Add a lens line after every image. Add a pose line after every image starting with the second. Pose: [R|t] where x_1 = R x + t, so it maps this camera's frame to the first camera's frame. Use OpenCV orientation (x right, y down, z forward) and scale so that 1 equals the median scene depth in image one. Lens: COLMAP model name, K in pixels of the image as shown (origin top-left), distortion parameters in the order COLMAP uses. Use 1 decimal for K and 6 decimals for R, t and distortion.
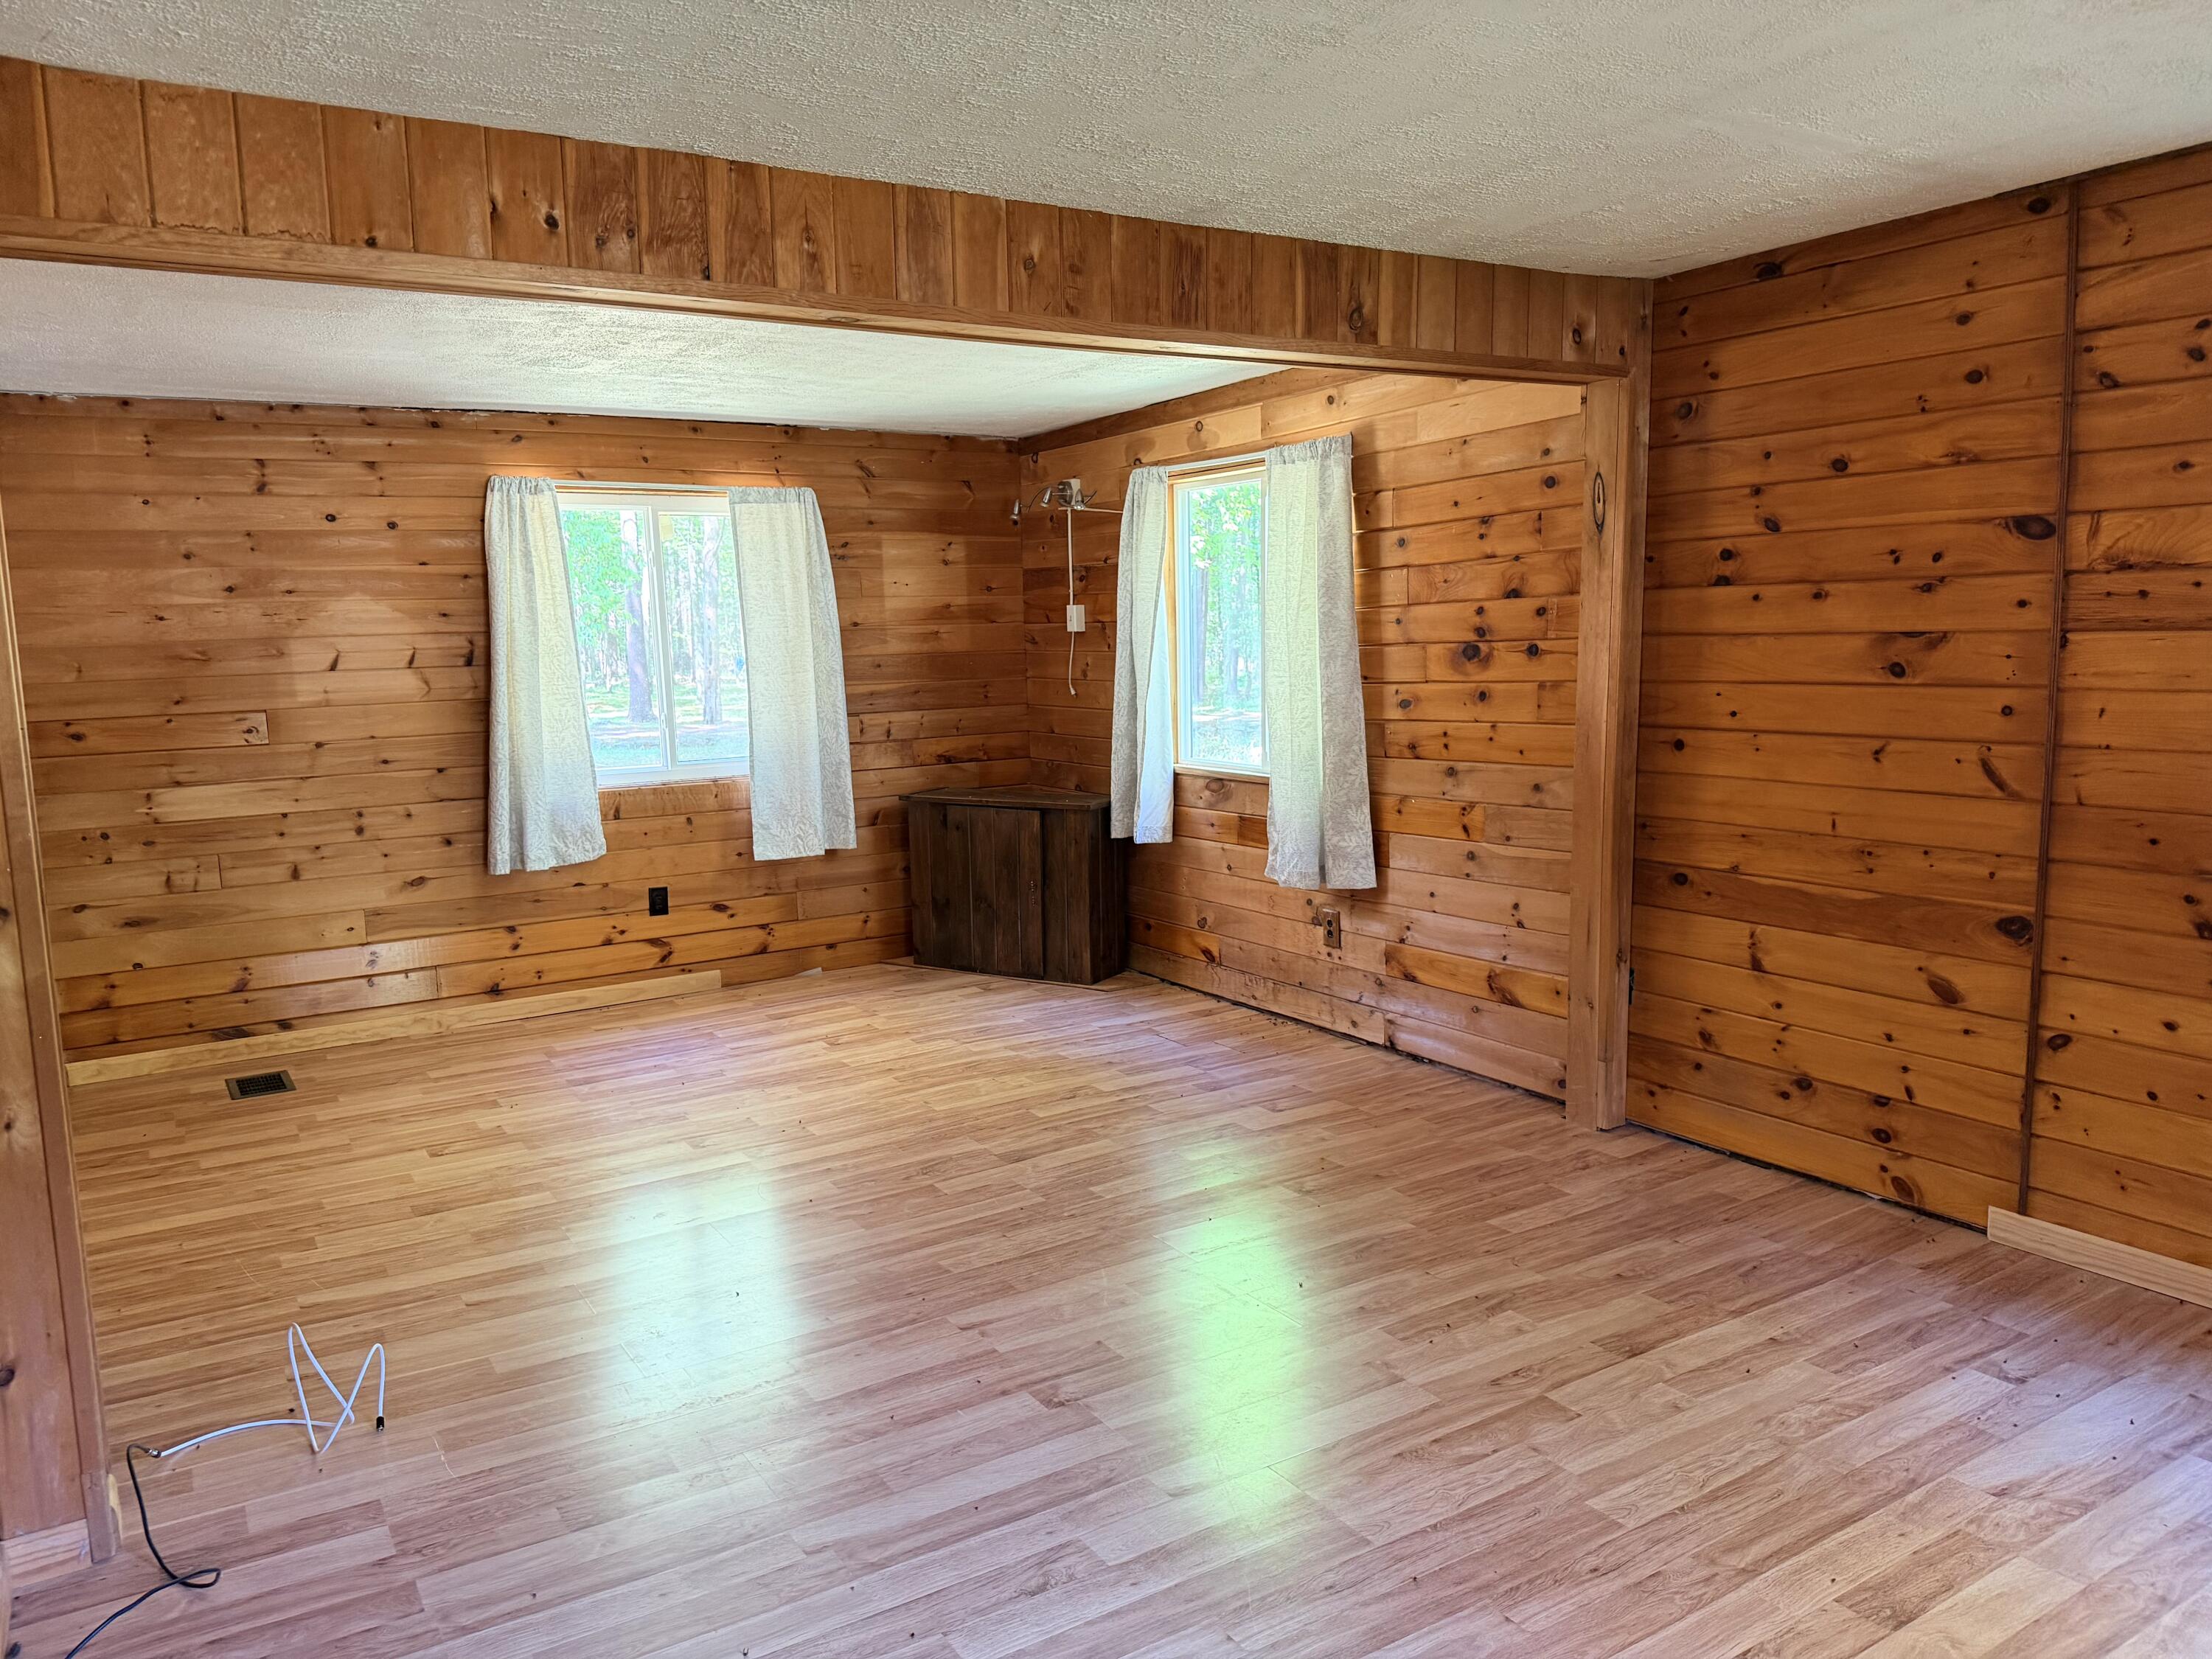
lens RADIAL K [[1545.9, 0, 1106.0], [0, 1545.9, 829.5], [0, 0, 1]] dist [0.079081, -0.109381]
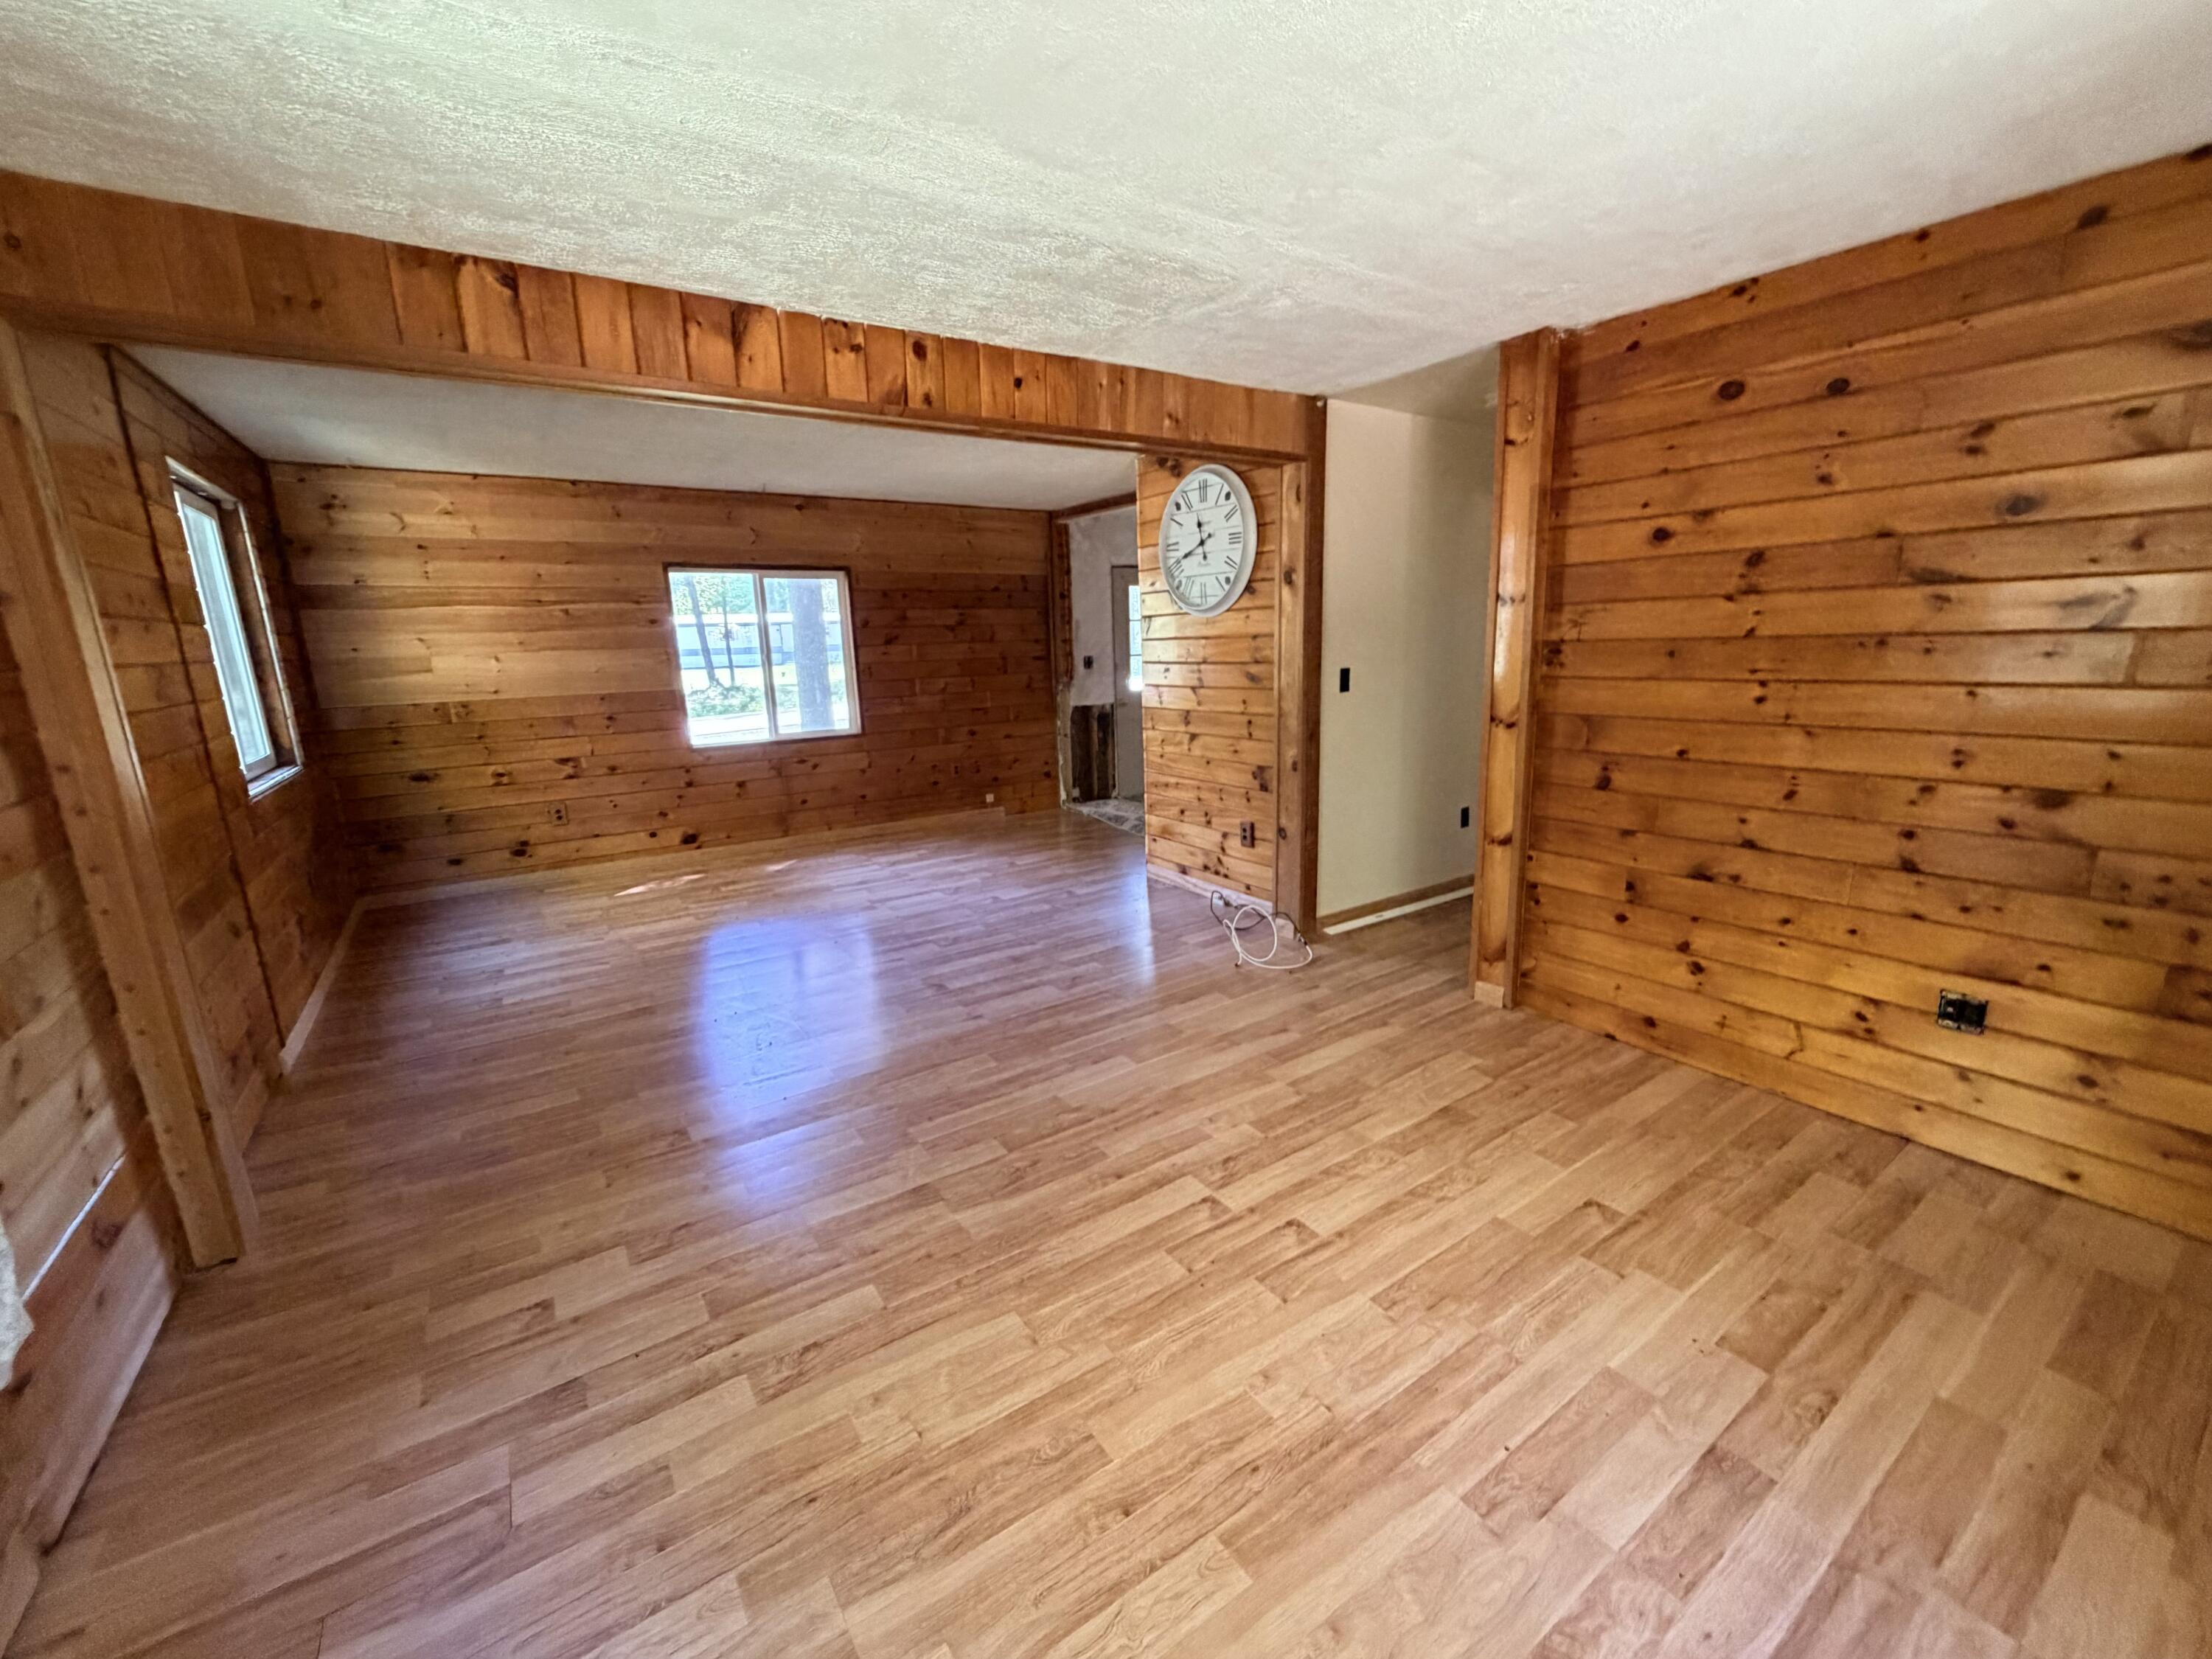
lens RADIAL K [[893.3, 0, 1106.0], [0, 893.3, 829.5], [0, 0, 1]] dist [-0.003833, 0.000981]
pose [[-0.997885, 0.059549, -0.026058, -0.171664], [0.047289, 0.940127, 0.337528, -0.173202], [0.044598, 0.335581, -0.940955, 1.474729]]
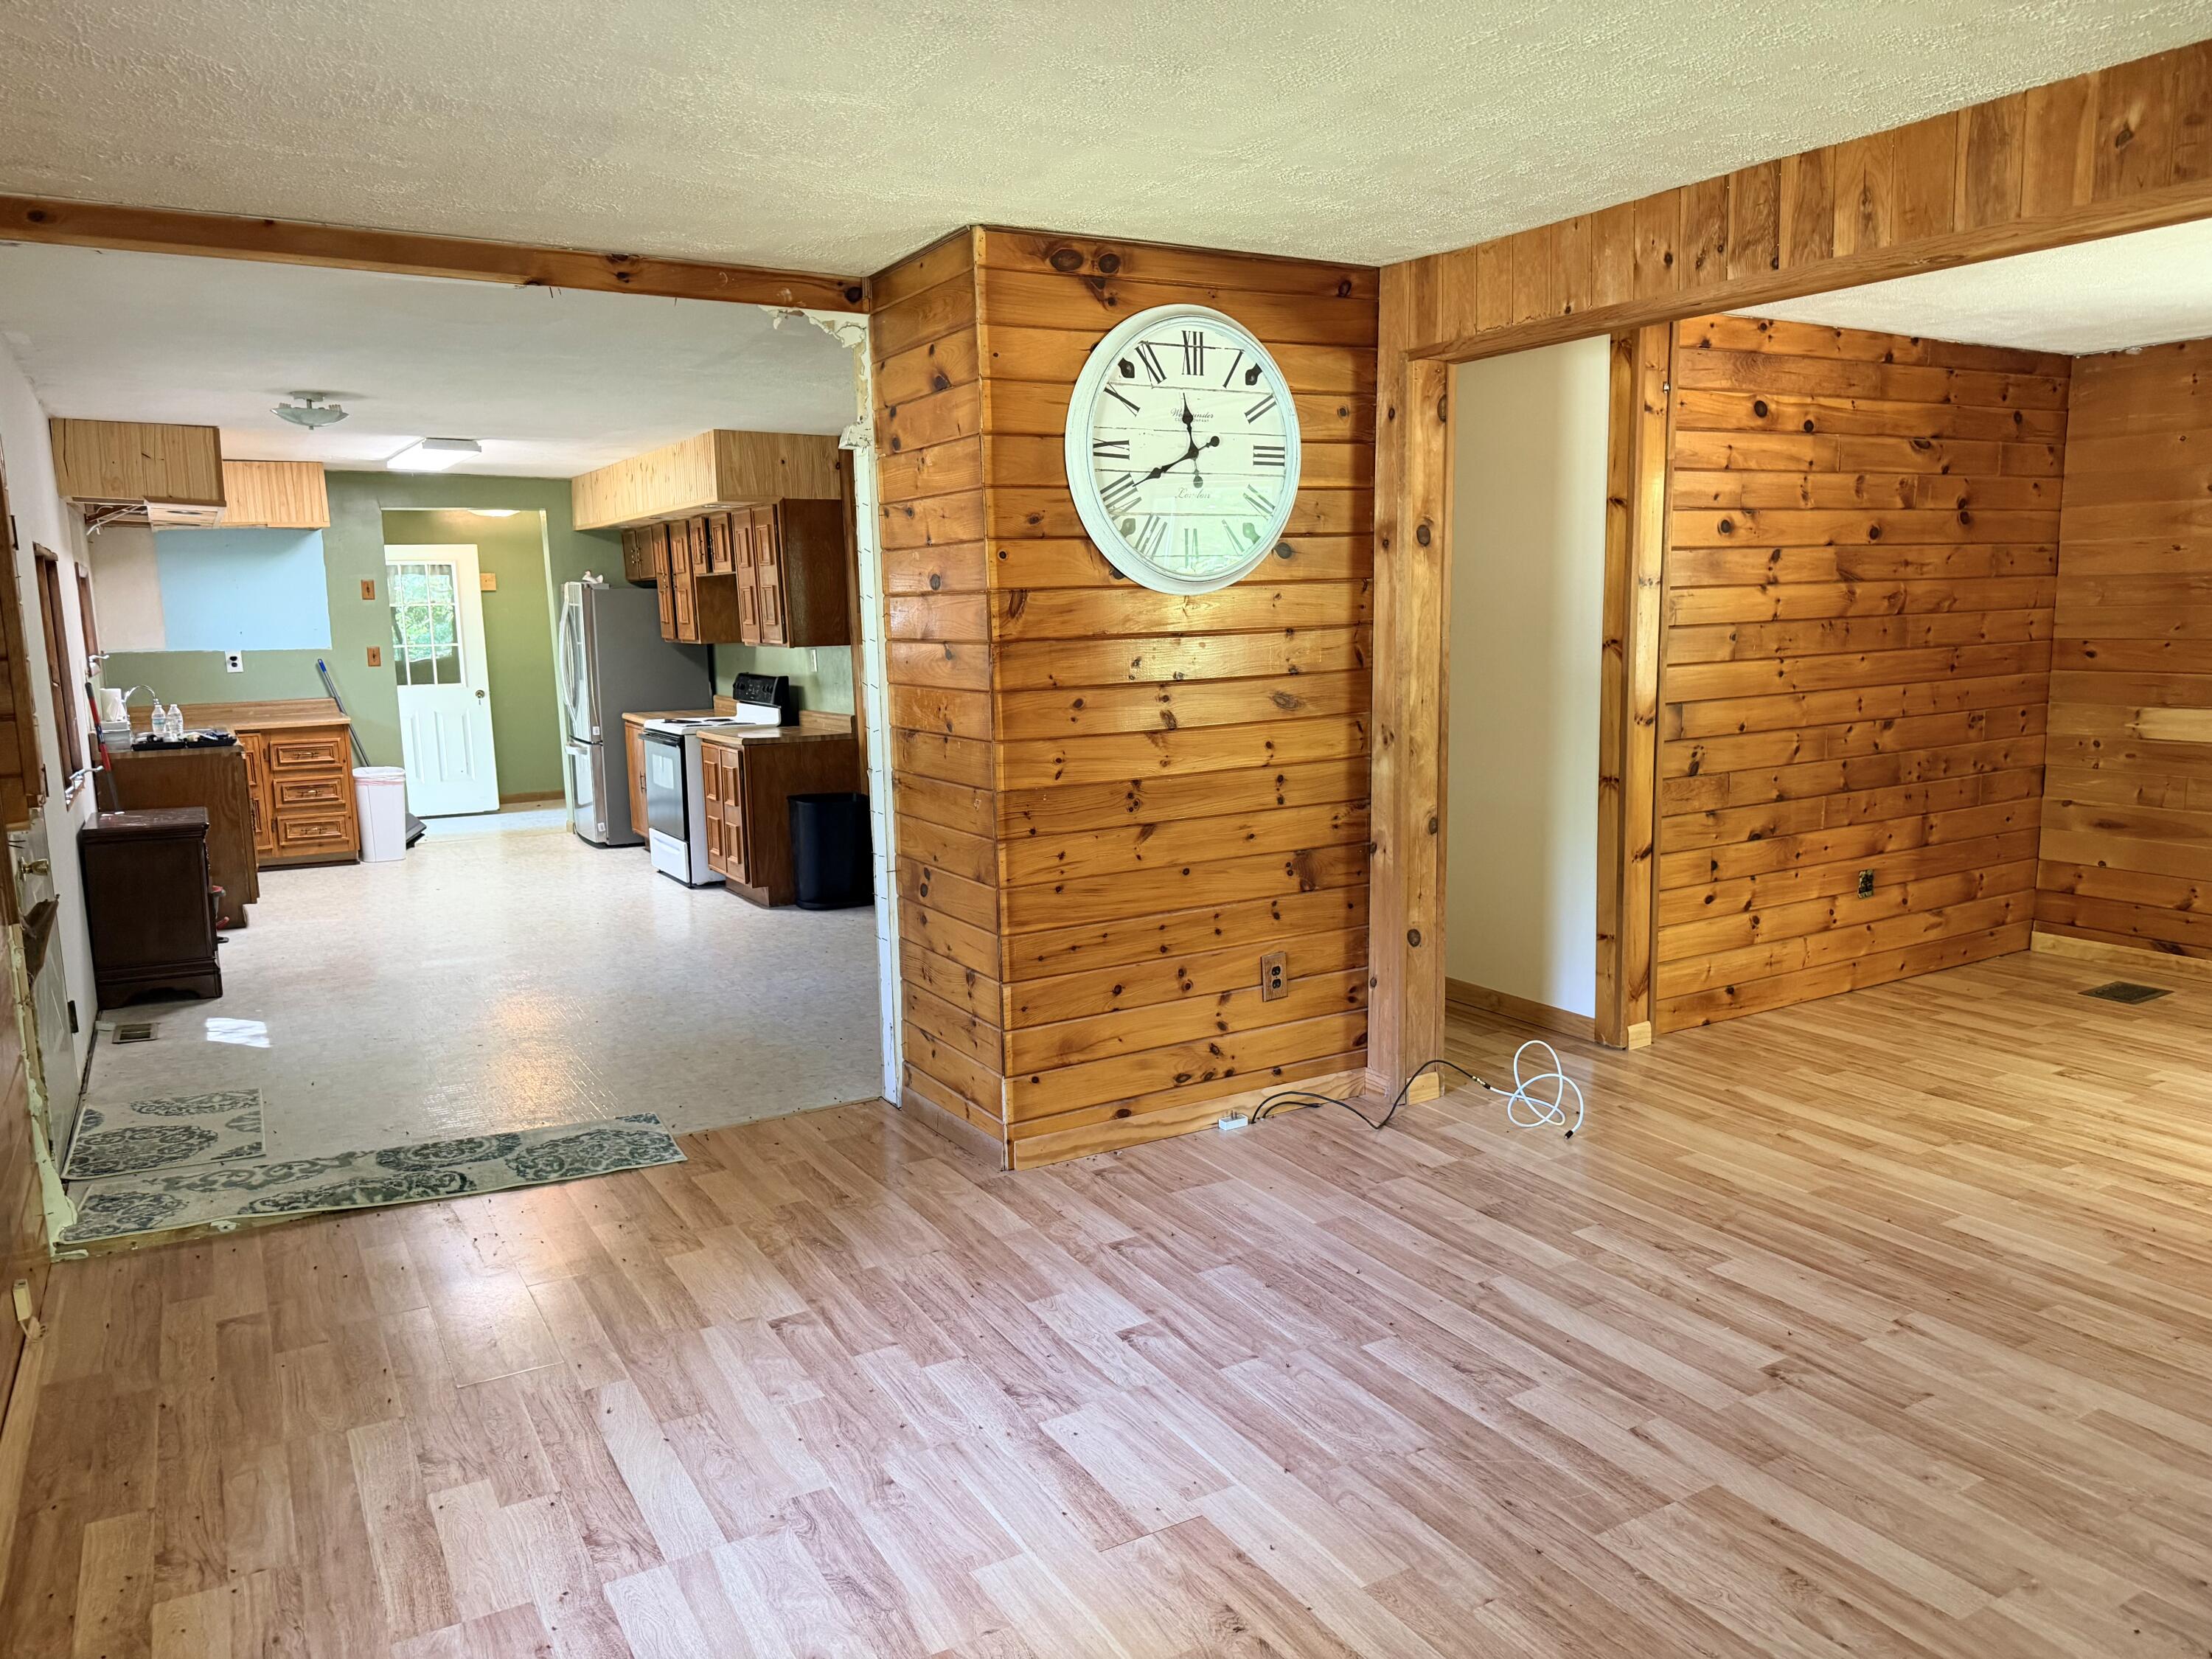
lens RADIAL K [[1545.9, 0, 1106.0], [0, 1545.9, 829.5], [0, 0, 1]] dist [0.079081, -0.109381]
pose [[-0.022214, 0.172124, -0.984825, 0.625530], [-0.110114, 0.978653, 0.173529, -0.066298], [0.993671, 0.112298, -0.002786, 0.379502]]
